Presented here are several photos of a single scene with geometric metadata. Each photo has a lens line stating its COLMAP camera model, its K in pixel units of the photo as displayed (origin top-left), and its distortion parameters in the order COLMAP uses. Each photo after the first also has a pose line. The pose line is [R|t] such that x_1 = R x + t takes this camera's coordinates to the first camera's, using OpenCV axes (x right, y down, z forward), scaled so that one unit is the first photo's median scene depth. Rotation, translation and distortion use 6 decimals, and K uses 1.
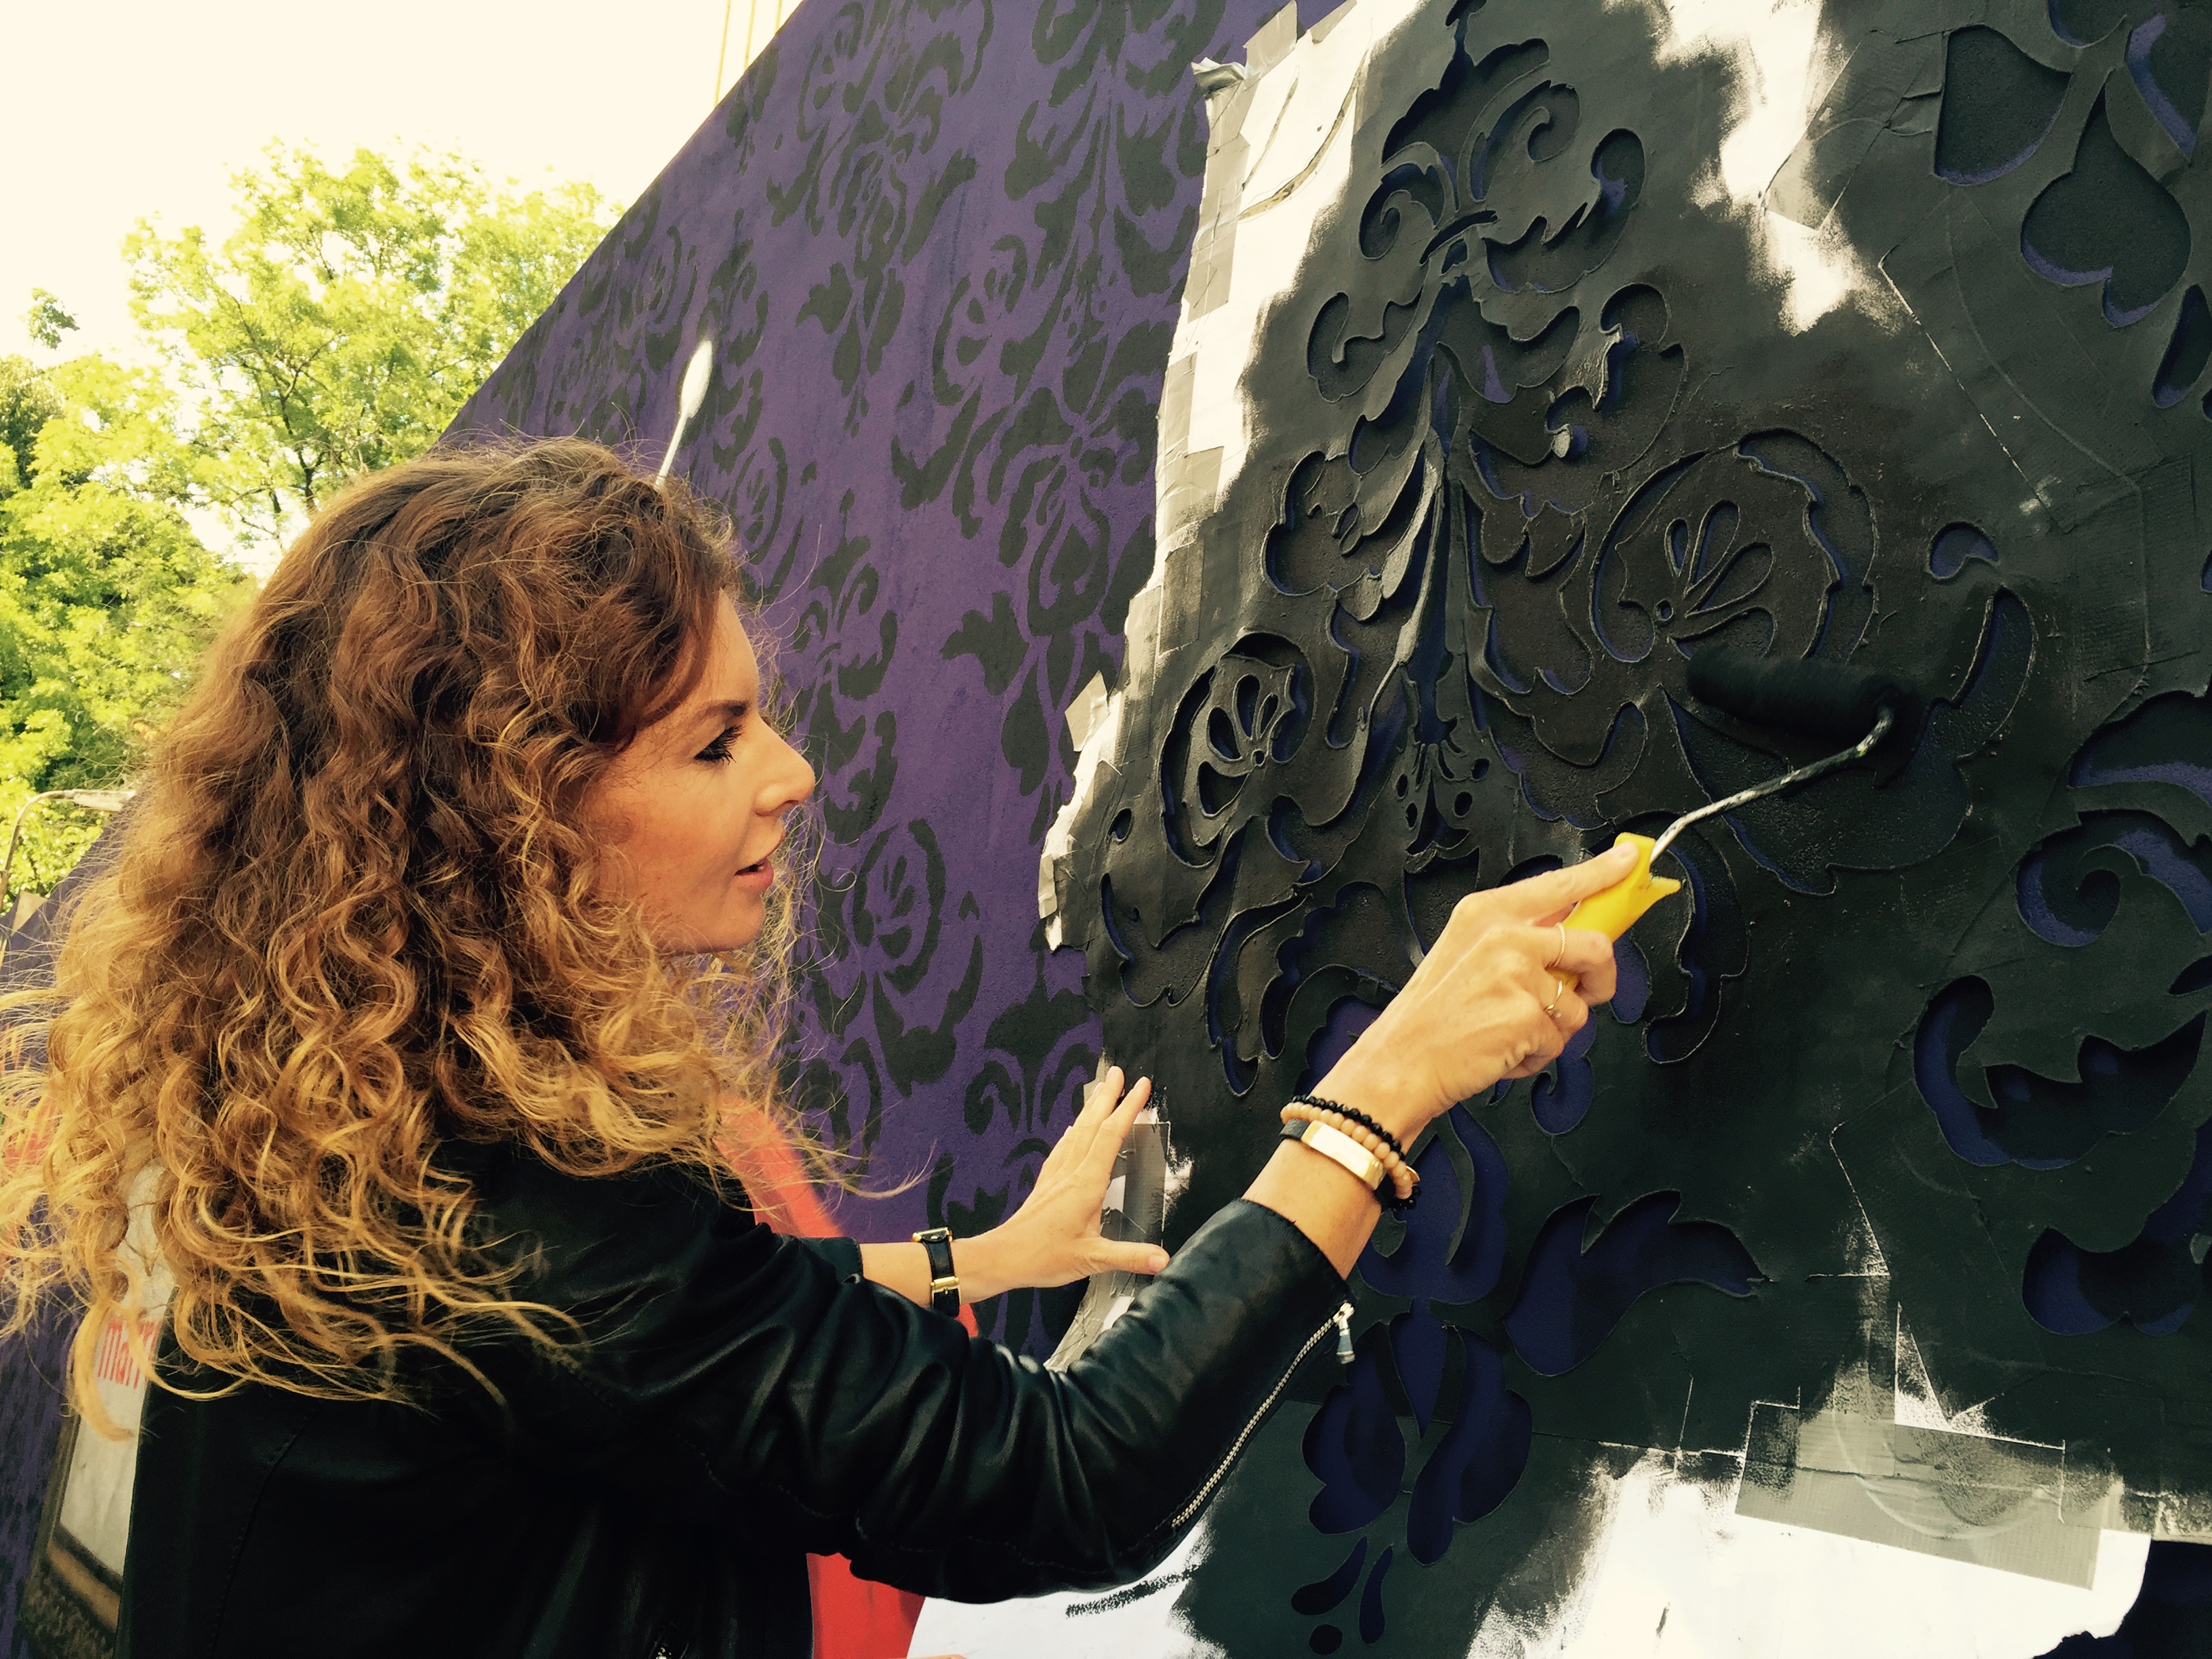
lens RADIAL K [[1899.4, 0, 1114.5], [0, 1899.4, 822.0], [0, 0, 1]] dist [0.074931, -0.108973]
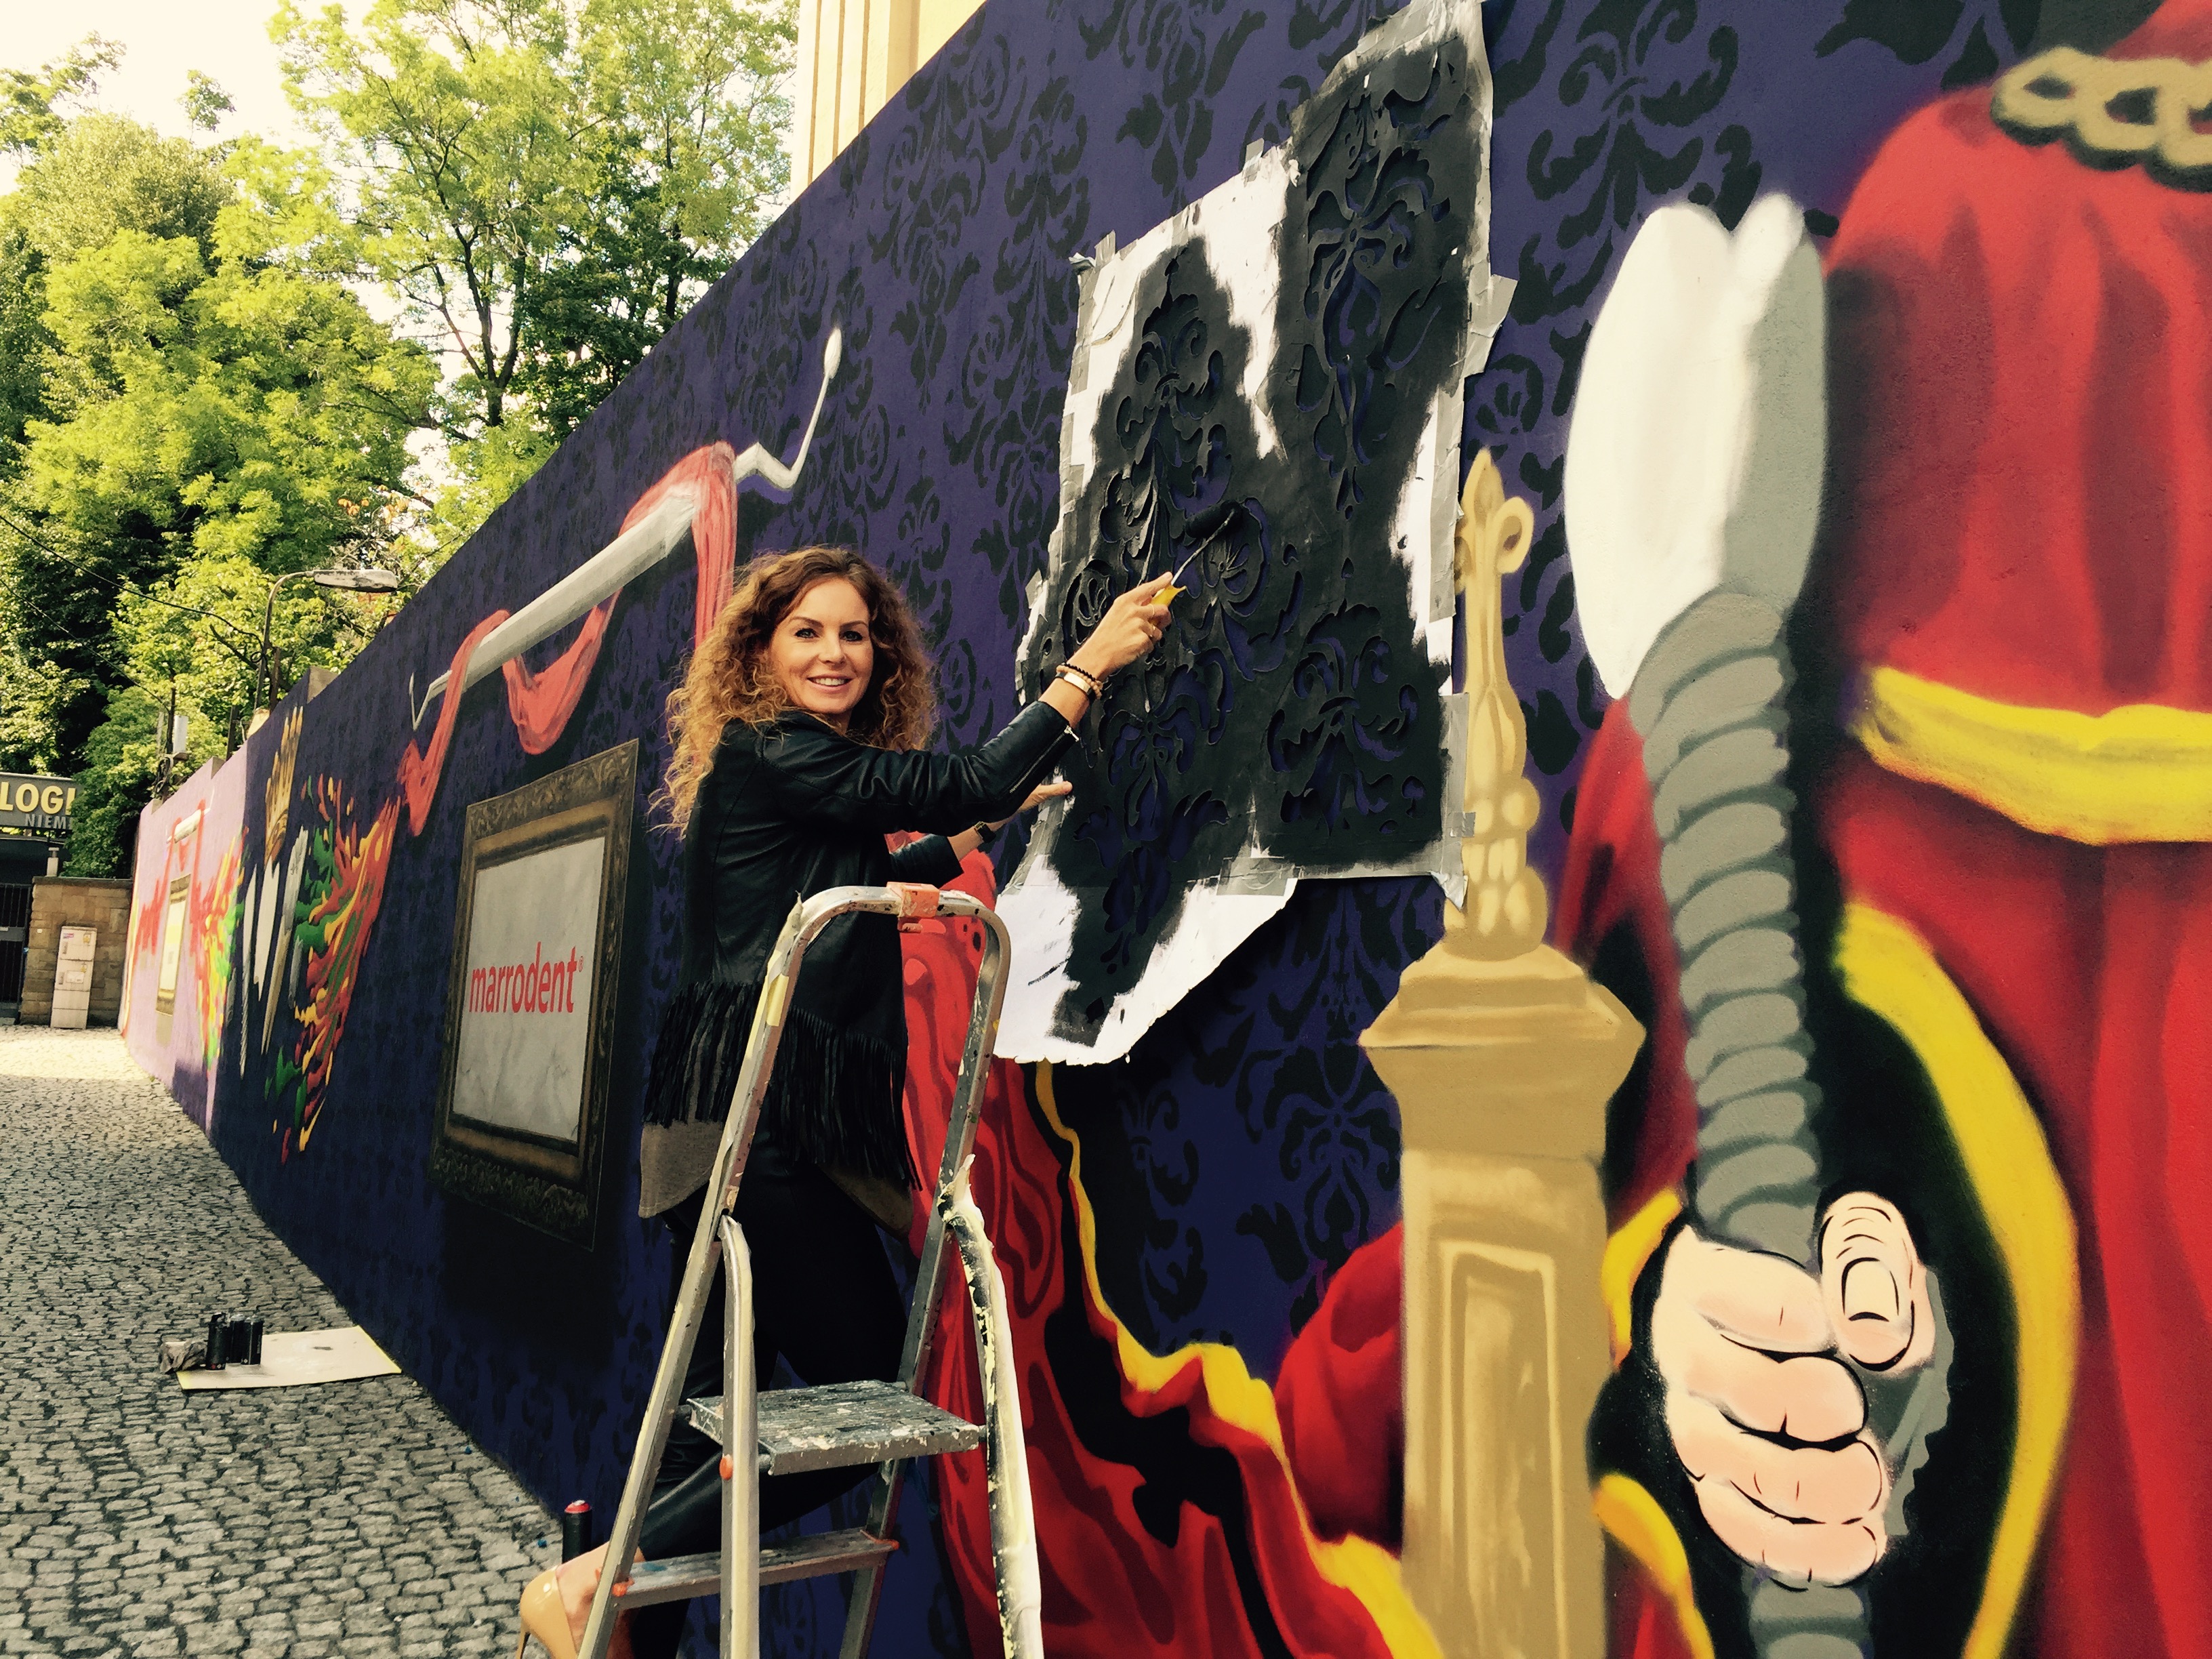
lens RADIAL K [[1899.4, 0, 1114.5], [0, 1899.4, 822.0], [0, 0, 1]] dist [0.074931, -0.108973]
pose [[0.995511, -0.037098, -0.087076, 0.198507], [0.049426, 0.988344, 0.143989, -0.082513], [0.080719, -0.147646, 0.985741, -0.868259]]
